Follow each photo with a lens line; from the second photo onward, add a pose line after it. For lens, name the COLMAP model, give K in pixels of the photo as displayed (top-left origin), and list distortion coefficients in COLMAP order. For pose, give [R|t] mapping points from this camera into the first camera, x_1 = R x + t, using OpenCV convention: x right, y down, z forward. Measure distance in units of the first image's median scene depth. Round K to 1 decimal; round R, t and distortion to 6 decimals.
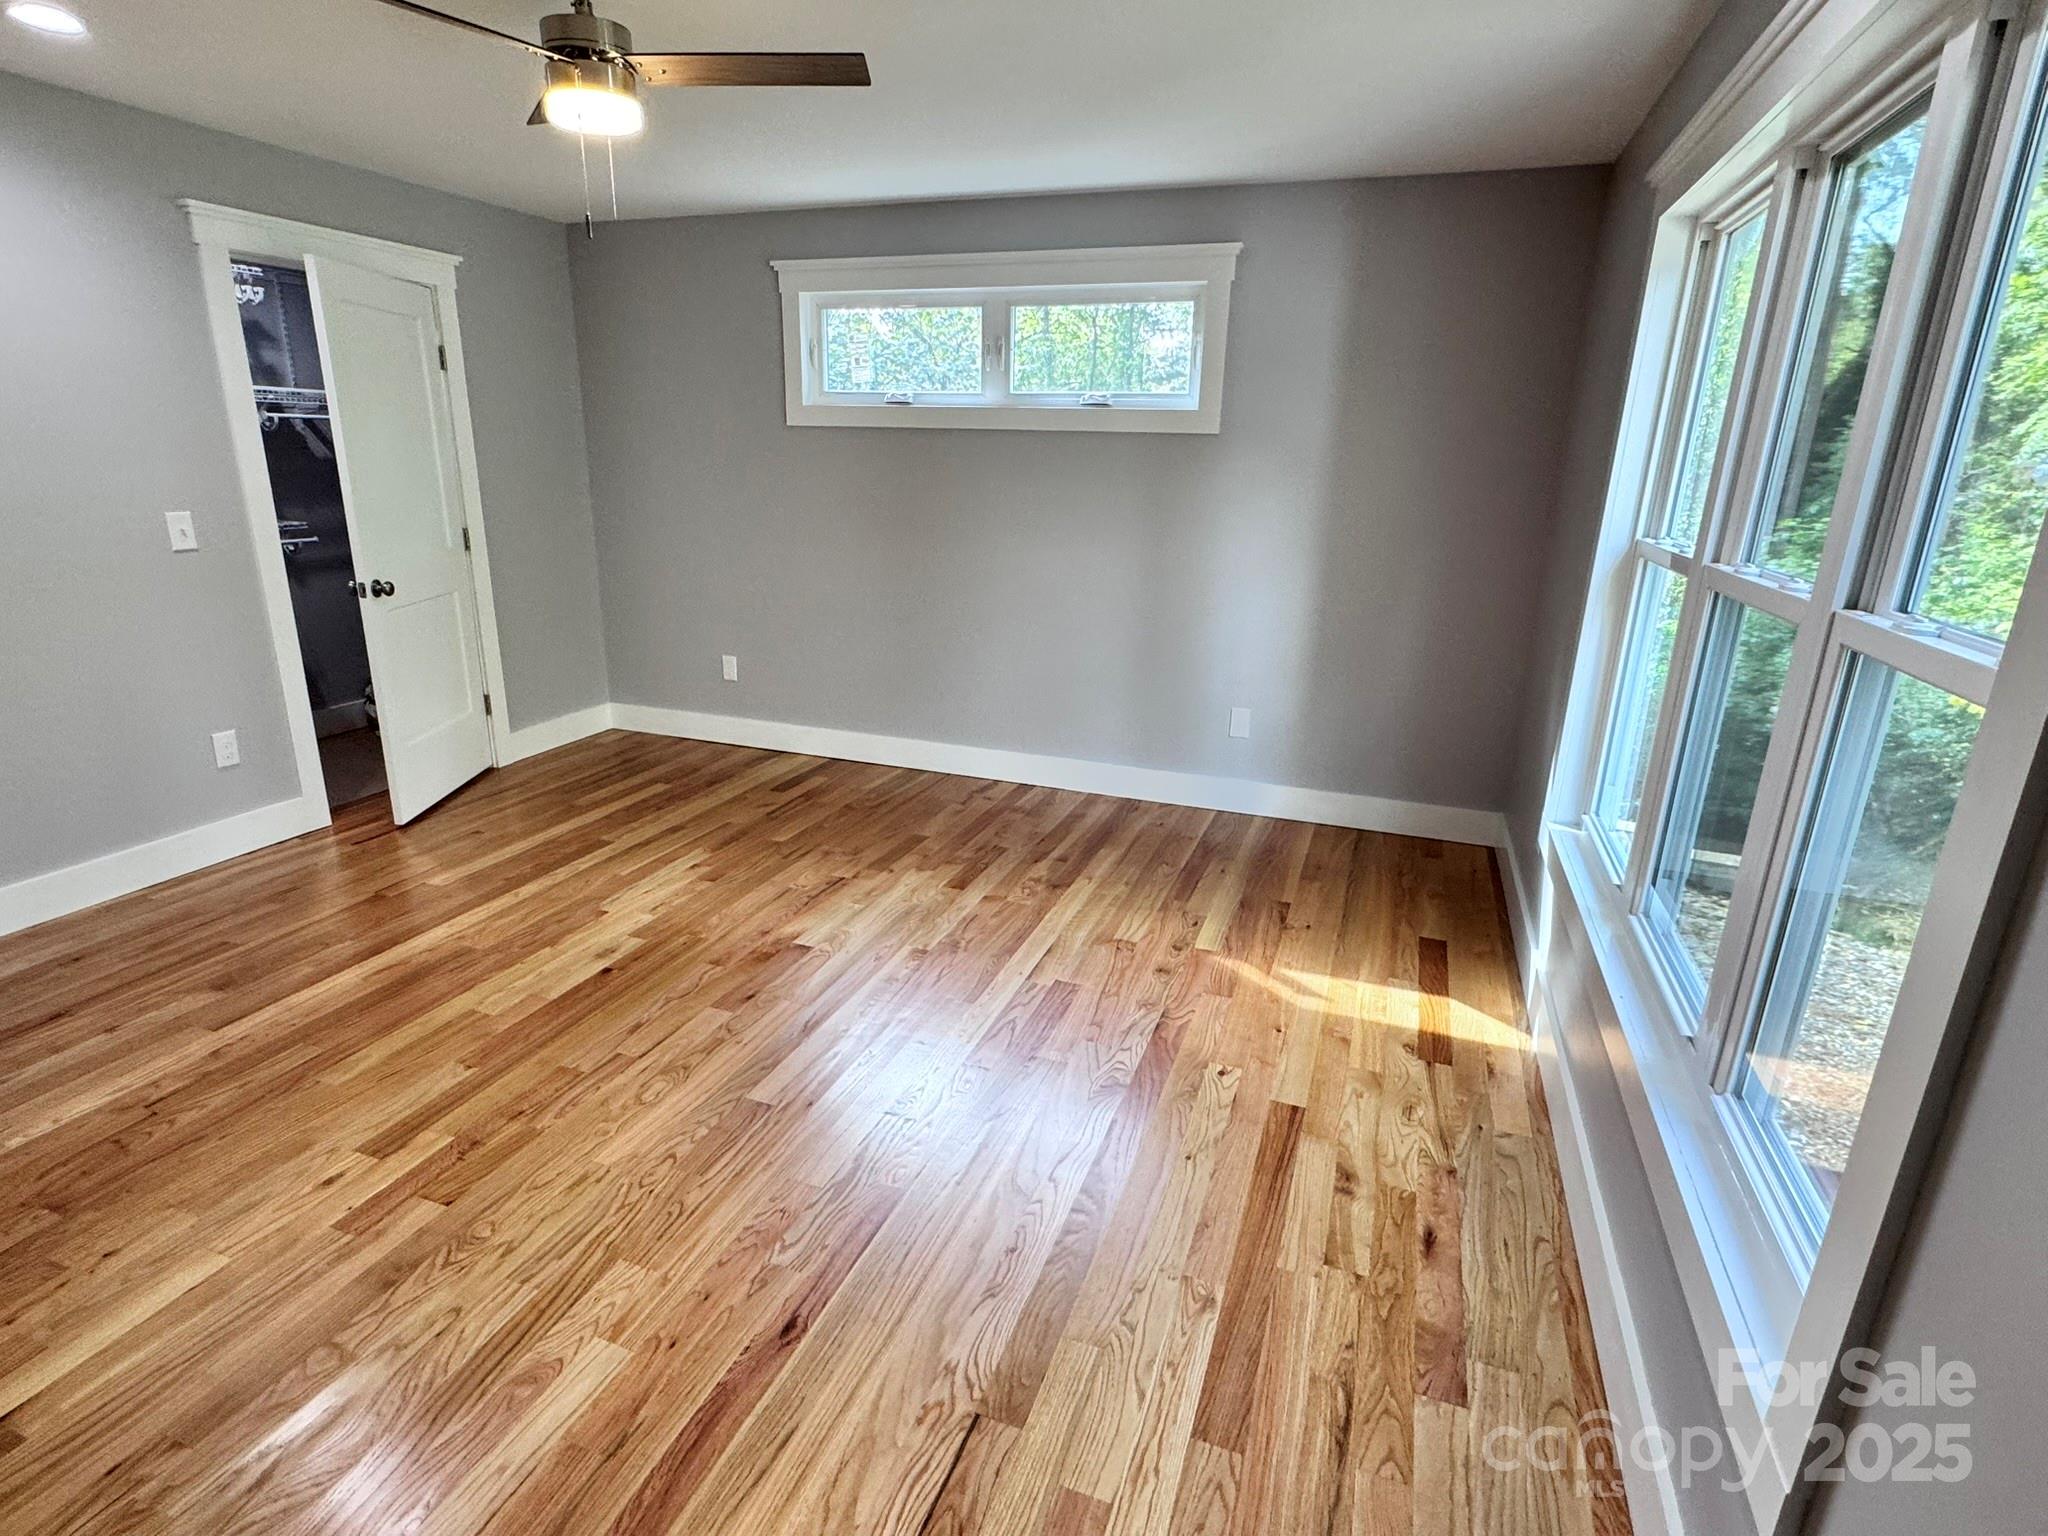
lens RADIAL K [[1039.9, 0, 1013.0], [0, 1039.9, 771.0], [0, 0, 1]] dist [-0.005927, -0.000655]
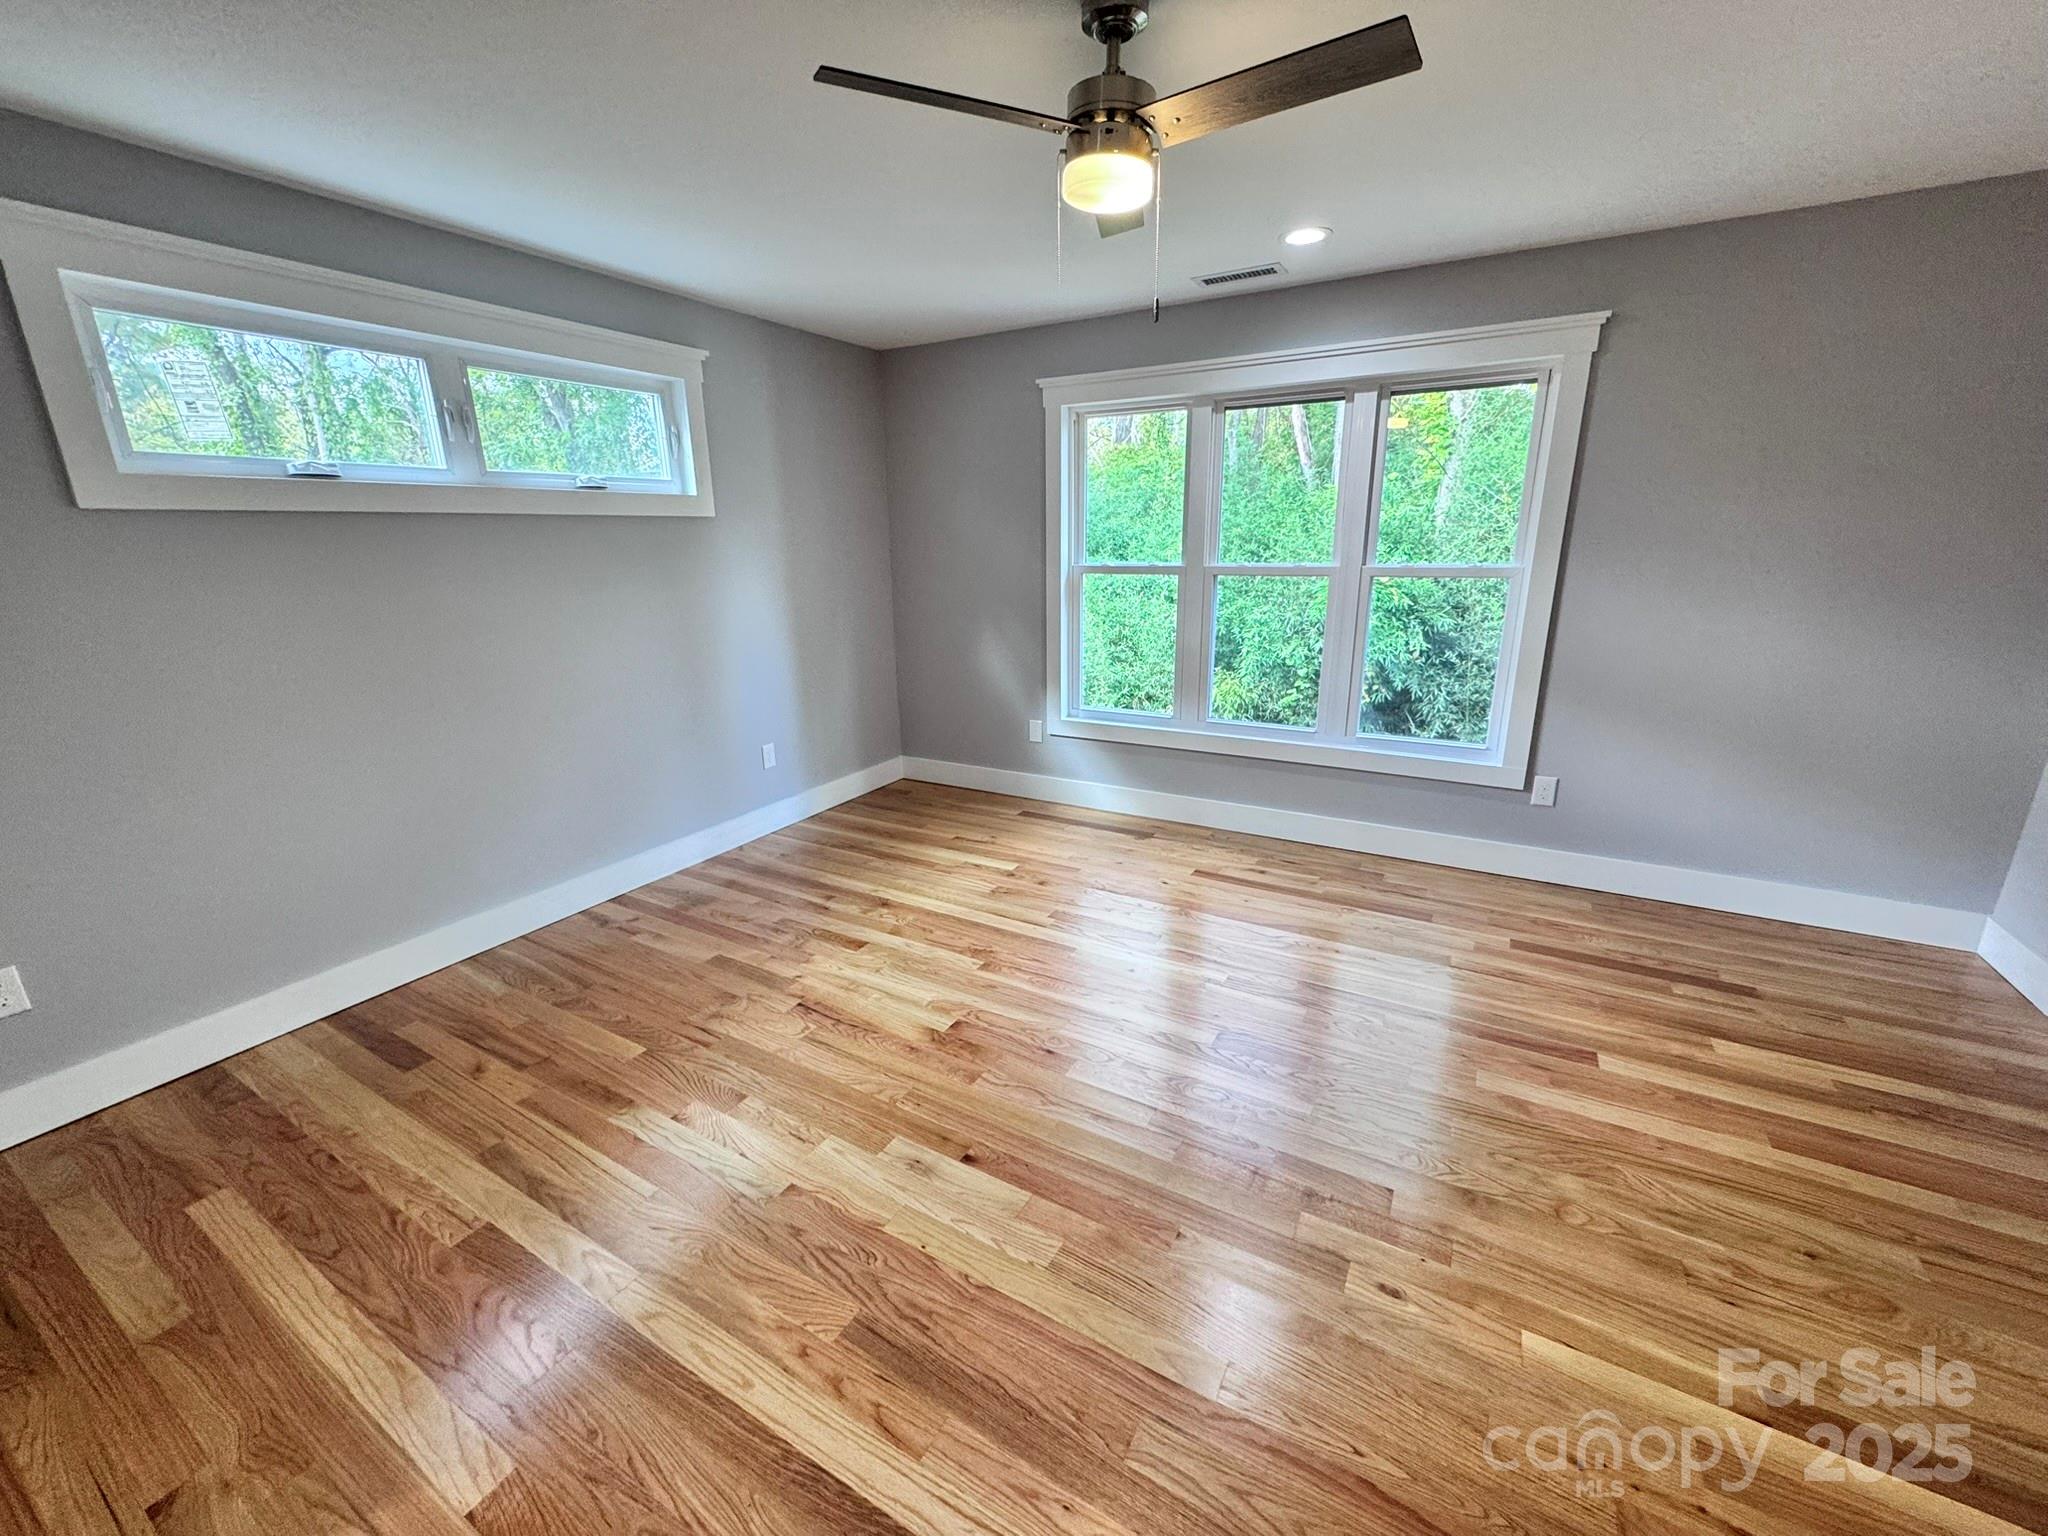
lens RADIAL K [[821.4, 0, 1026.4], [0, 821.4, 769.0], [0, 0, 1]] dist [-0.001372, -0.000359]
pose [[0.160638, -0.296753, 0.941346, -0.707660], [0.310230, 0.920577, 0.237266, -0.185112], [-0.936991, 0.253920, 0.239941, 0.558229]]
